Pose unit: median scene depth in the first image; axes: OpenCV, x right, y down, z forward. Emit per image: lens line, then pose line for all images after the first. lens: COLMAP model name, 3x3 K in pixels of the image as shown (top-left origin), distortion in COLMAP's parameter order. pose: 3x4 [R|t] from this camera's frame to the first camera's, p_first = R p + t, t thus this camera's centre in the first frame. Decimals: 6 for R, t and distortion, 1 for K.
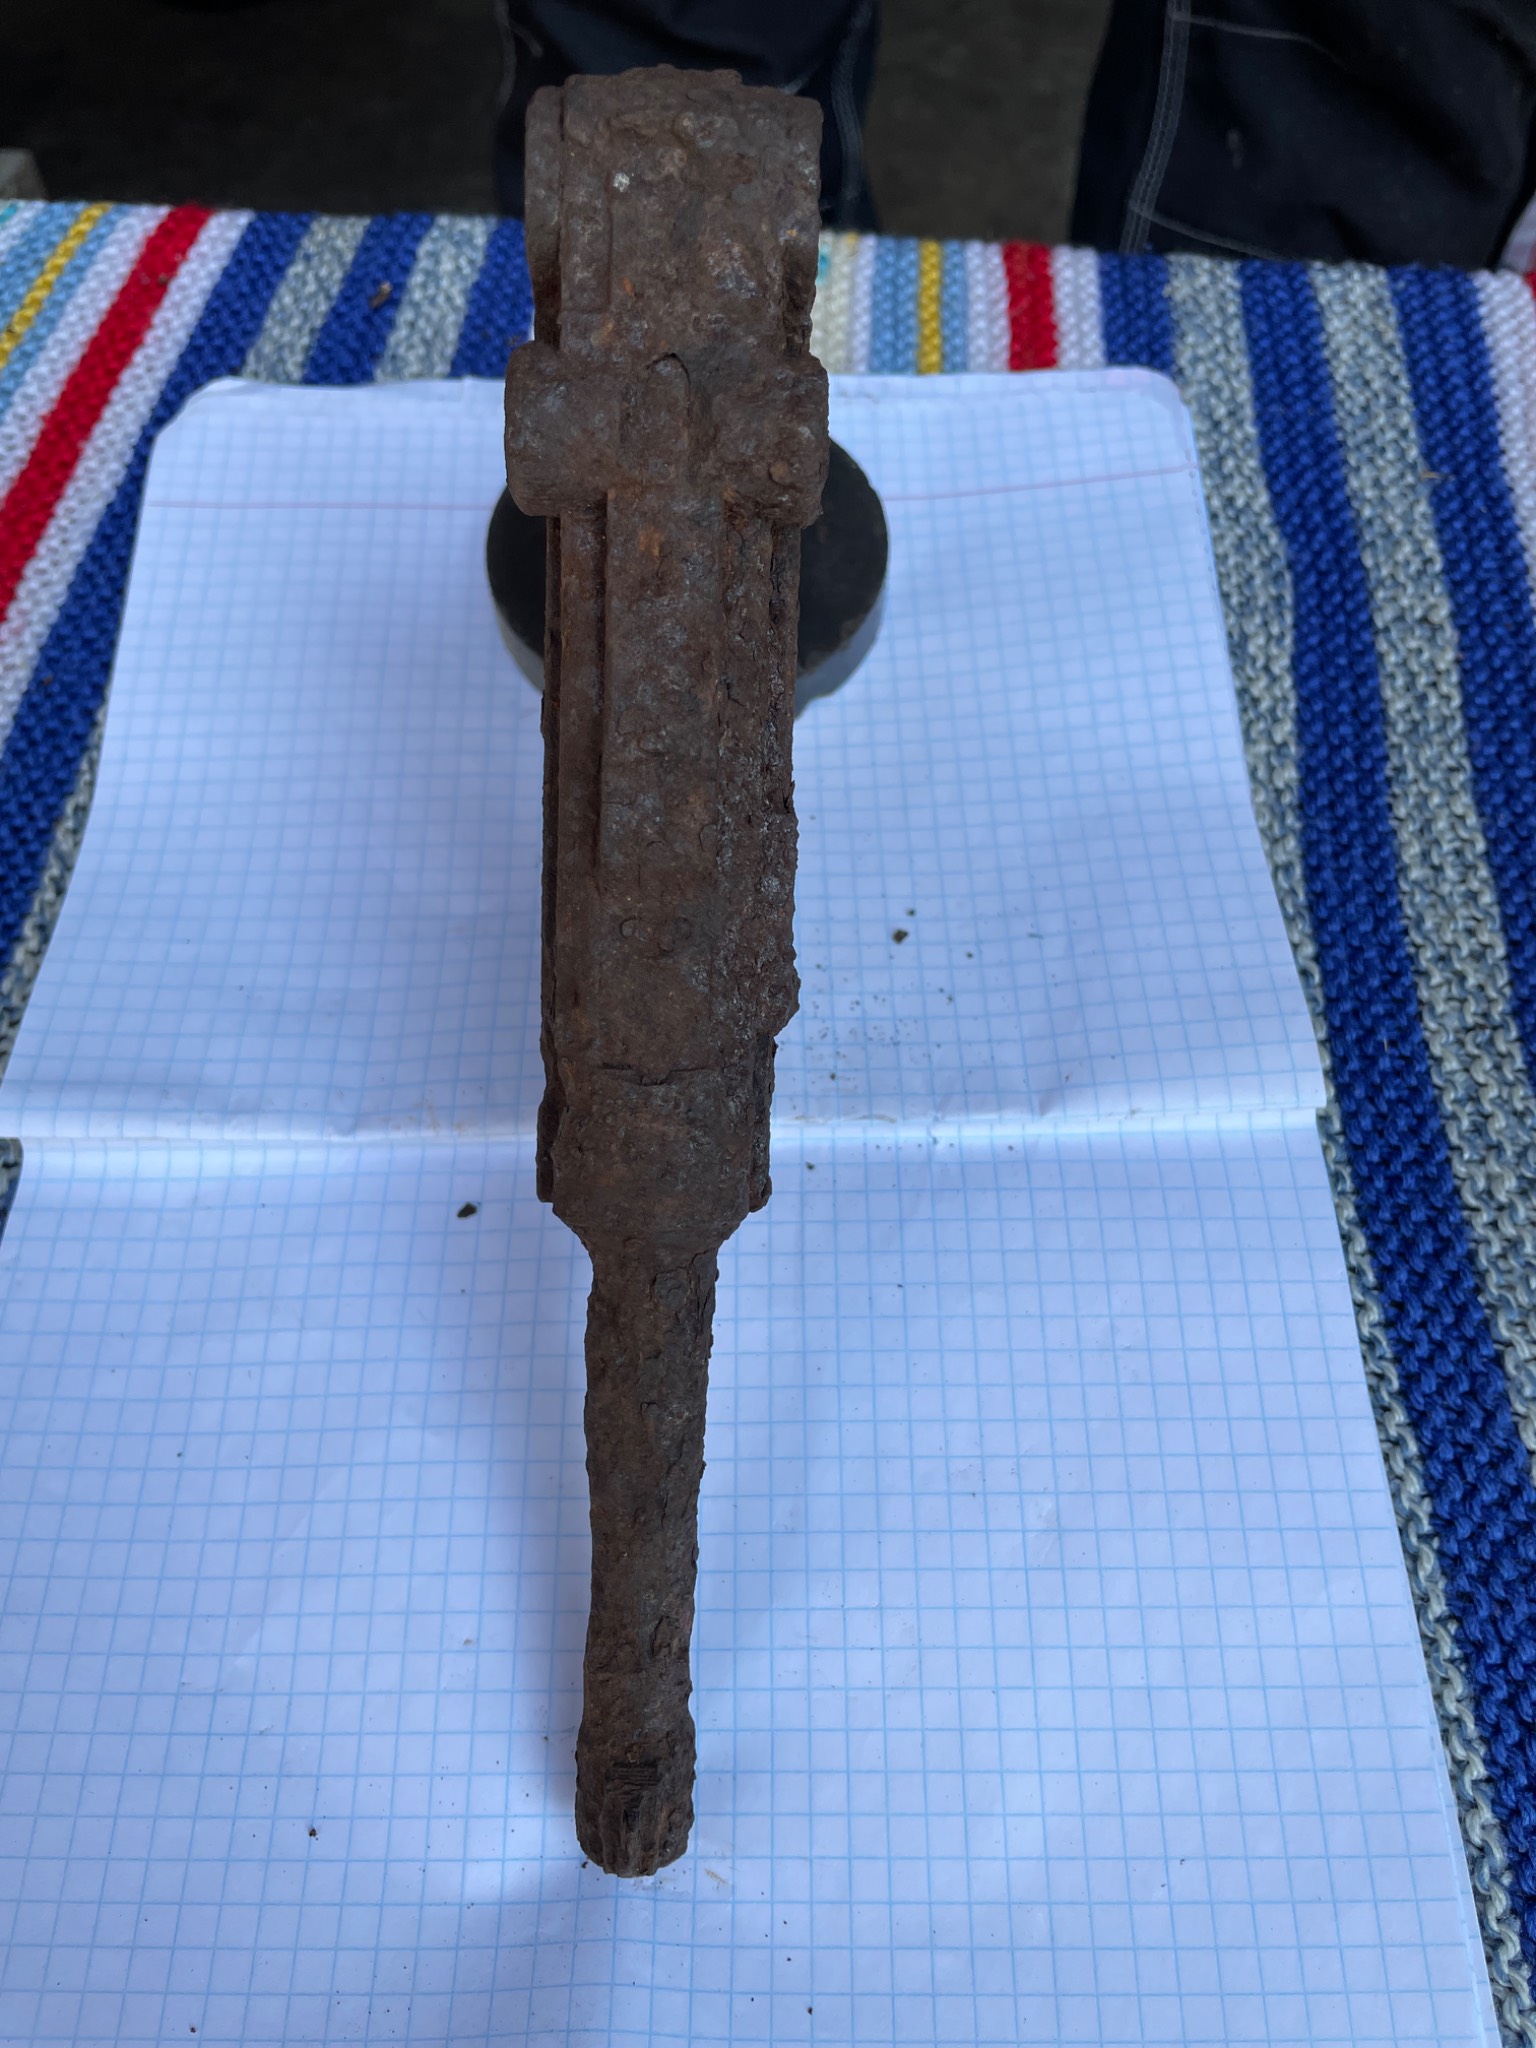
lens RADIAL K [[1580.5, 0, 768.7], [0, 1580.5, 1000.4], [0, 0, 1]] dist [0.046000, -0.088832]
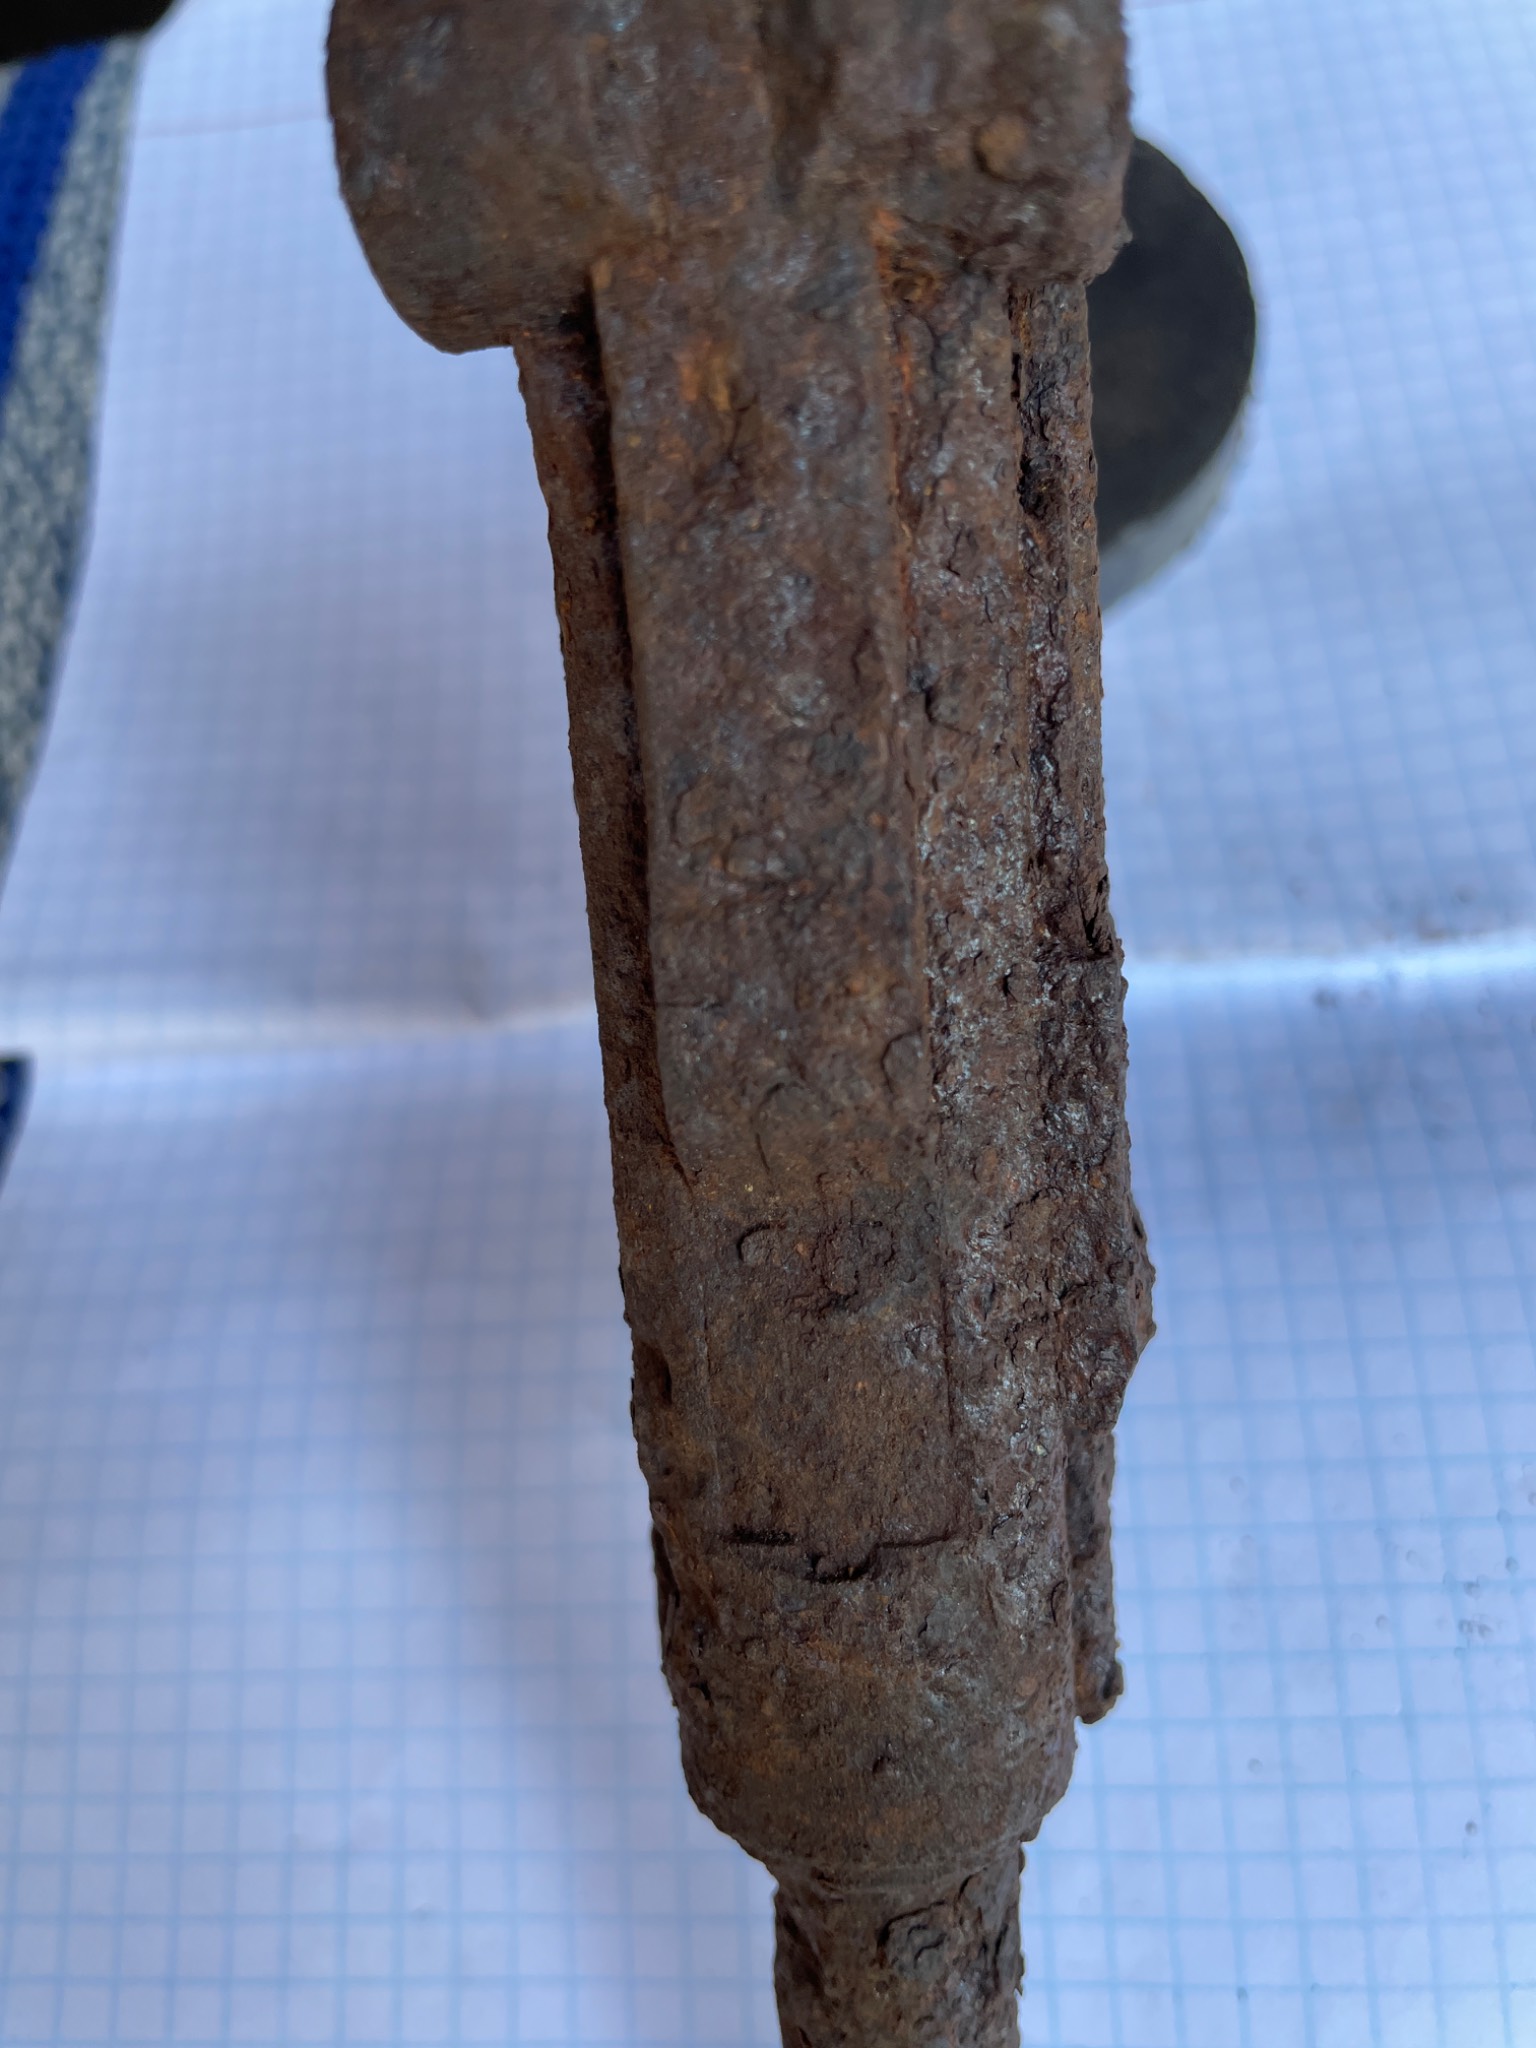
lens RADIAL K [[1729.8, 0, 768.0], [0, 1729.8, 1024.0], [0, 0, 1]] dist [0.022491, -0.008268]
pose [[0.973294, -0.066201, -0.219811, 0.029164], [0.089153, 0.991363, 0.096187, -0.162098], [0.211544, -0.113215, 0.970789, 0.537743]]
